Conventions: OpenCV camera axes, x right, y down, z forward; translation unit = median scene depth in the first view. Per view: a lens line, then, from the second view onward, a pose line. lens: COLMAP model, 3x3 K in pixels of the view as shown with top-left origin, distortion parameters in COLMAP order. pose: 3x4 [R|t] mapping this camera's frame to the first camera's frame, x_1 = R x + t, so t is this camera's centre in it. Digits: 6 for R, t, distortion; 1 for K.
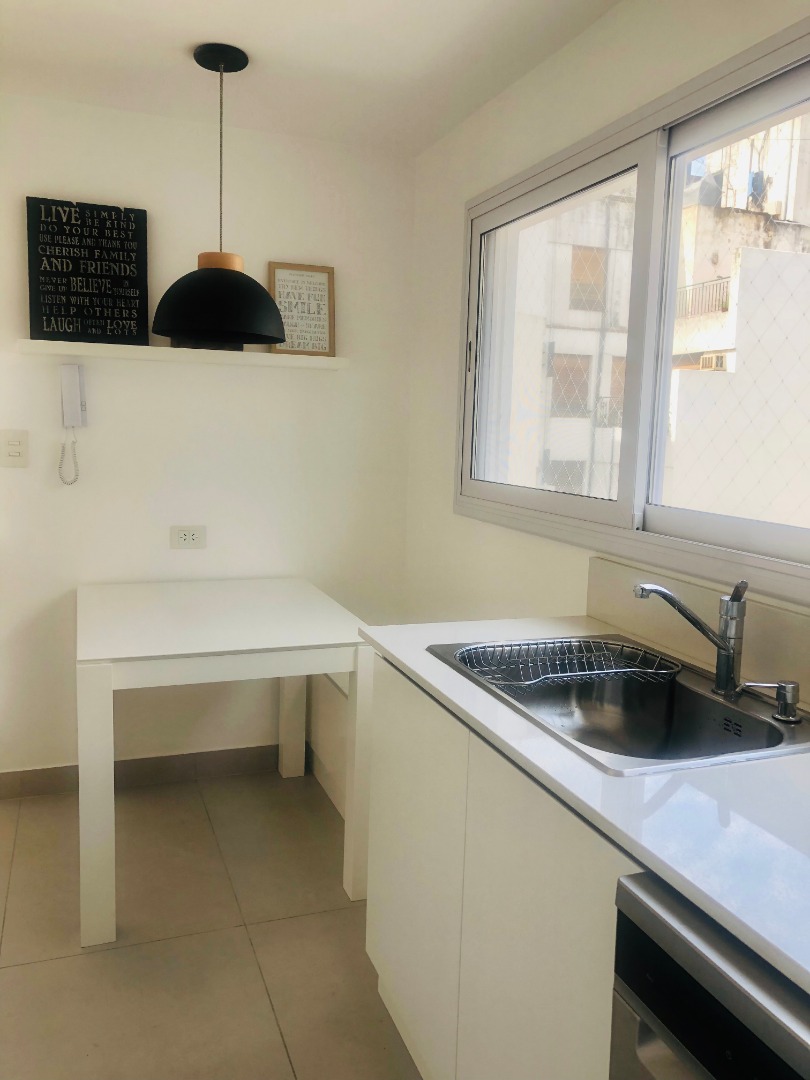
lens RADIAL K [[882.4, 0, 399.2], [0, 882.4, 532.2], [0, 0, 1]] dist [0.070071, -0.117484]
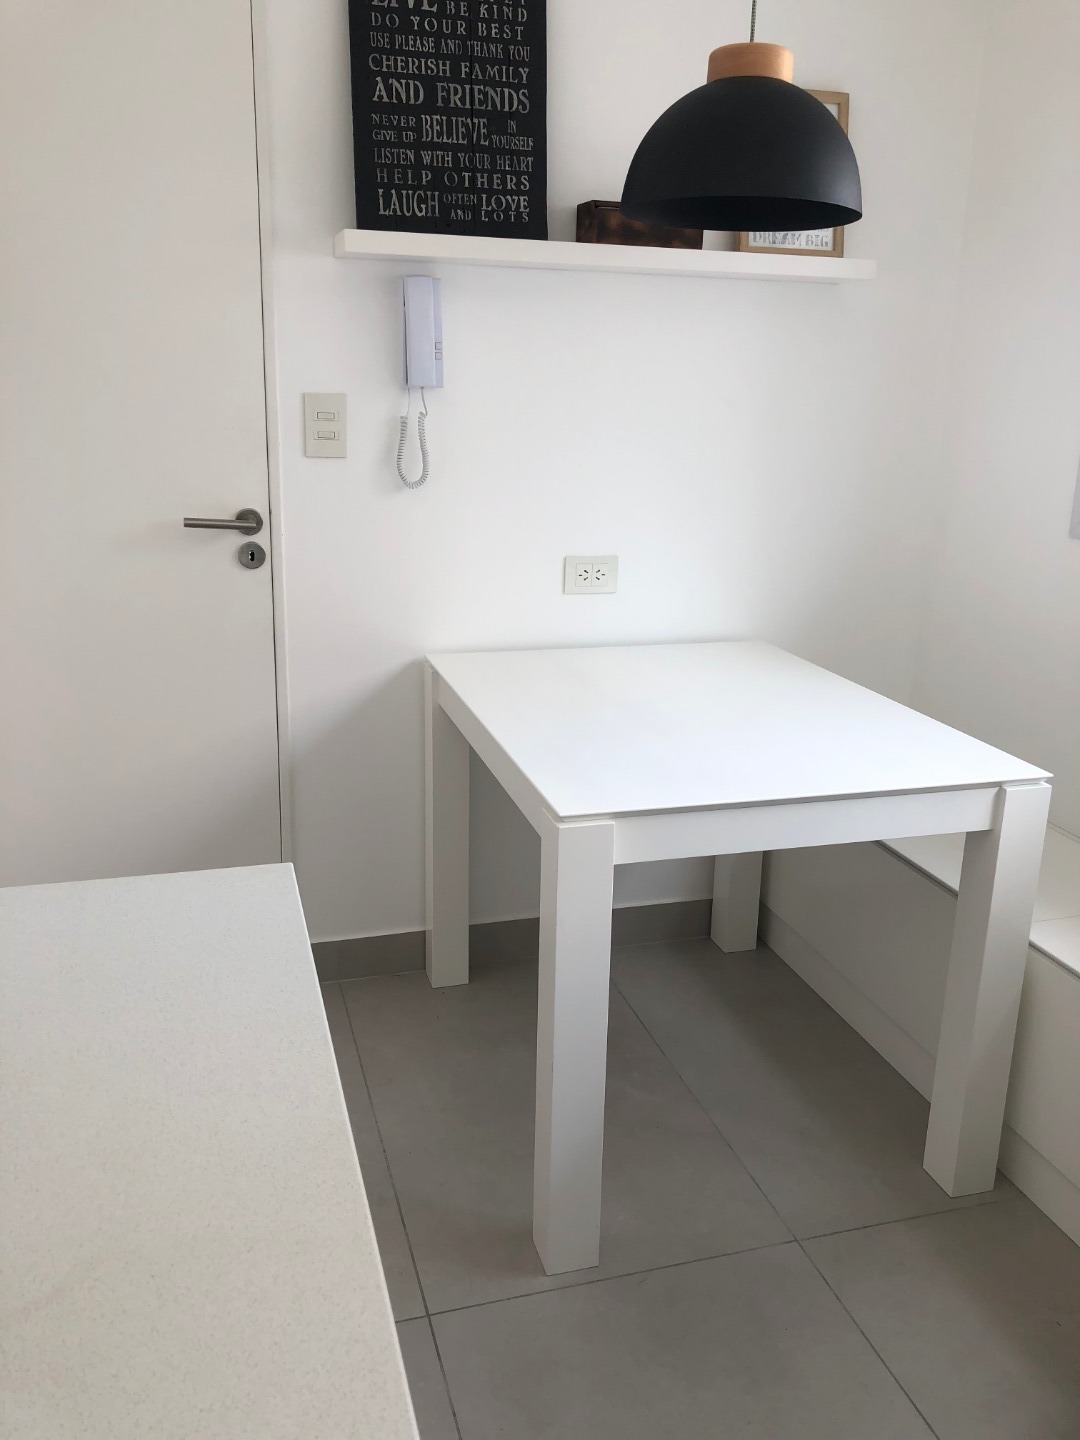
lens RADIAL K [[1182.9, 0, 540.0], [0, 1182.9, 720.0], [0, 0, 1]] dist [0.002720, 0.022551]
pose [[0.998332, 0.011992, -0.056469, -0.243183], [-0.002974, 0.987571, 0.157144, -0.025058], [0.057652, -0.156714, 0.985960, 0.199444]]
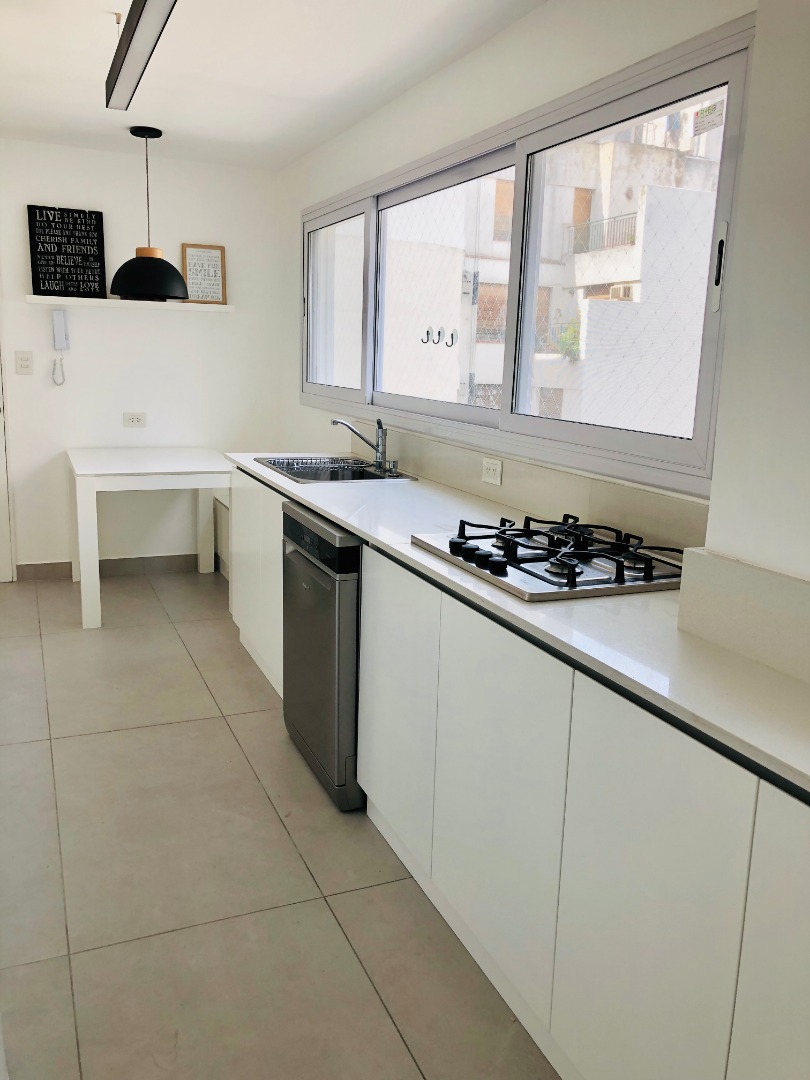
lens RADIAL K [[887.2, 0, 405.0], [0, 887.2, 540.0], [0, 0, 1]] dist [0.002720, 0.022551]
pose [[0.998312, -0.007906, 0.057537, 0.164085], [0.002647, 0.995855, 0.090917, 0.082355], [-0.058017, -0.090611, 0.994195, -0.680084]]
